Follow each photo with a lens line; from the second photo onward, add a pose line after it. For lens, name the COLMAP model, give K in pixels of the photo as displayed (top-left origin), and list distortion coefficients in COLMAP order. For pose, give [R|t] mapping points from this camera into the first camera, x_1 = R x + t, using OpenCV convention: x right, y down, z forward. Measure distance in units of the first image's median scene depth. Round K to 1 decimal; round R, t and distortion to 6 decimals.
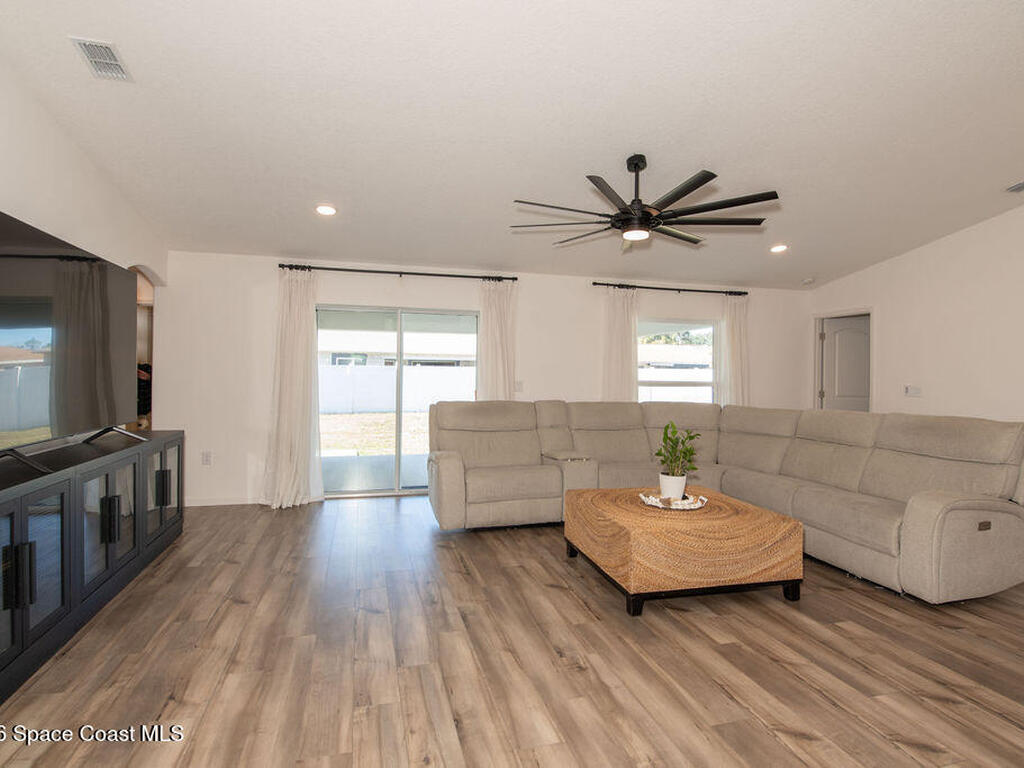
lens RADIAL K [[558.2, 0, 515.0], [0, 558.2, 381.9], [0, 0, 1]] dist [-0.000930, -0.017446]
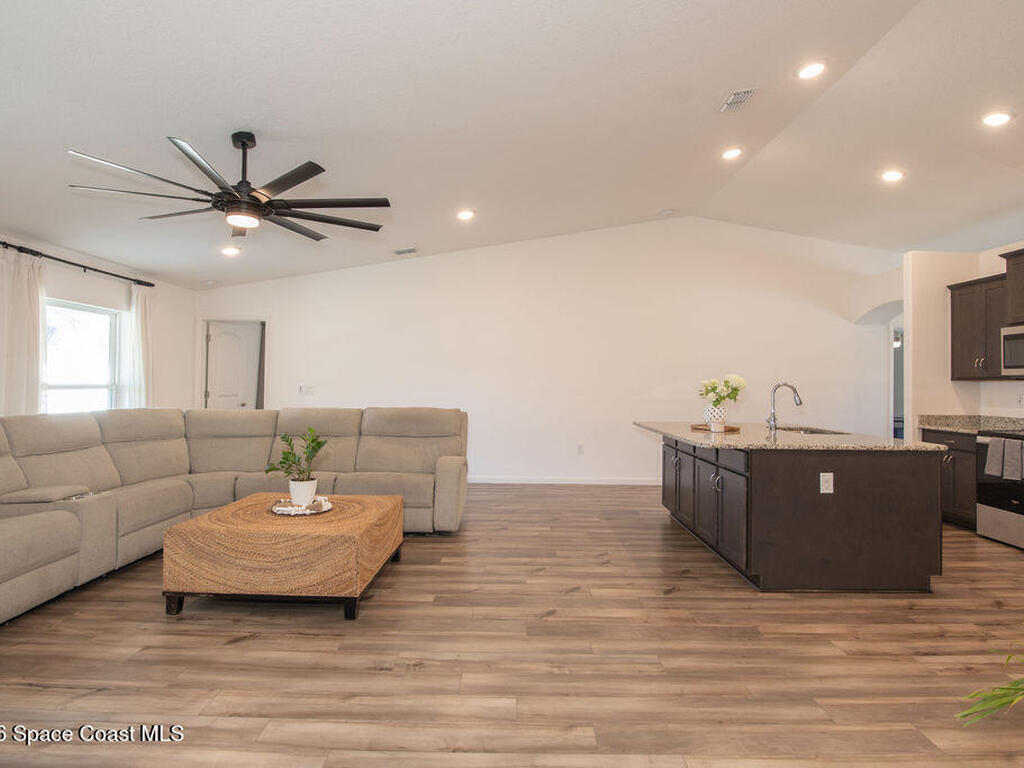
lens RADIAL K [[561.0, 0, 510.0], [0, 561.0, 380.8], [0, 0, 1]] dist [-0.016527, -0.000534]
pose [[0.265815, -0.003857, 0.964016, -0.719207], [0.001312, 0.999993, 0.003639, -0.015418], [-0.964023, 0.000297, 0.265818, 0.481216]]
